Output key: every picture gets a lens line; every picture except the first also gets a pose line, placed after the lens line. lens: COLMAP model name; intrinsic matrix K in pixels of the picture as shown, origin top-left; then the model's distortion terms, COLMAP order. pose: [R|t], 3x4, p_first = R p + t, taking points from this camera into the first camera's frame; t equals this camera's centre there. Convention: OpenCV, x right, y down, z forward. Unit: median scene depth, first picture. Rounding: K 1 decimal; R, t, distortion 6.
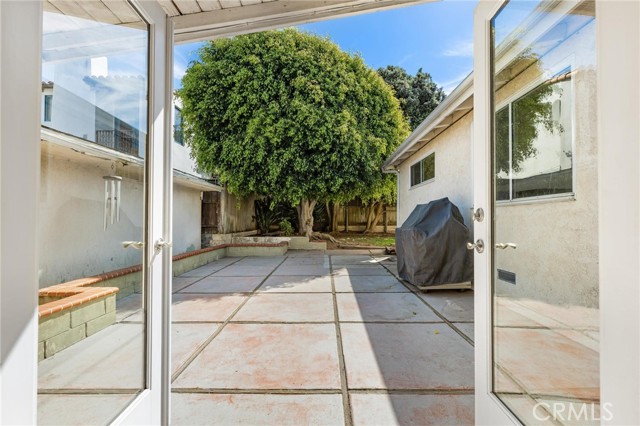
lens RADIAL K [[285.2, 0, 320.0], [0, 285.2, 213.0], [0, 0, 1]] dist [0.002405, 0.000083]
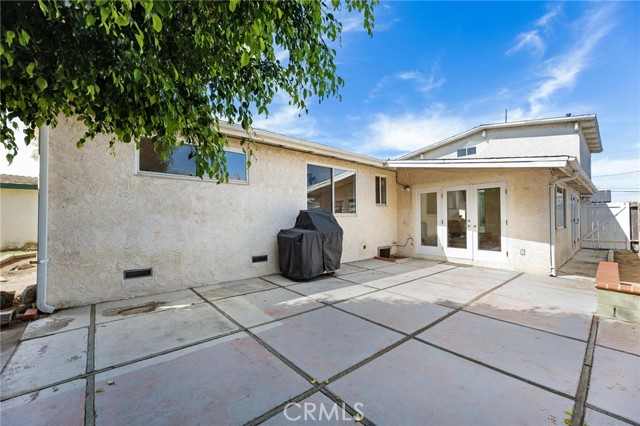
lens RADIAL K [[255.9, 0, 316.0], [0, 255.9, 214.6], [0, 0, 1]] dist [-0.022408, 0.000078]
pose [[-0.663449, 0.018227, 0.748000, -0.323877], [-0.009373, 0.999422, -0.032666, 0.013014], [-0.748163, -0.028683, -0.662895, 1.138451]]
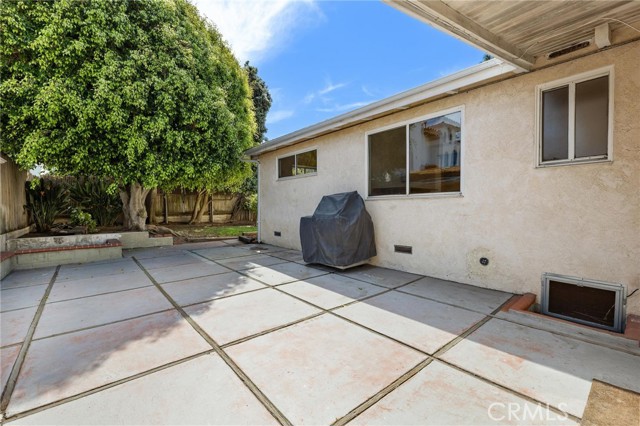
lens RADIAL K [[278.9, 0, 320.0], [0, 278.9, 213.0], [0, 0, 1]] dist [0.001374, 0.000137]
pose [[0.752603, -0.019391, 0.658188, -0.265402], [-0.007281, 0.999260, 0.037764, -0.002228], [-0.658434, -0.033213, 0.751905, 0.121603]]
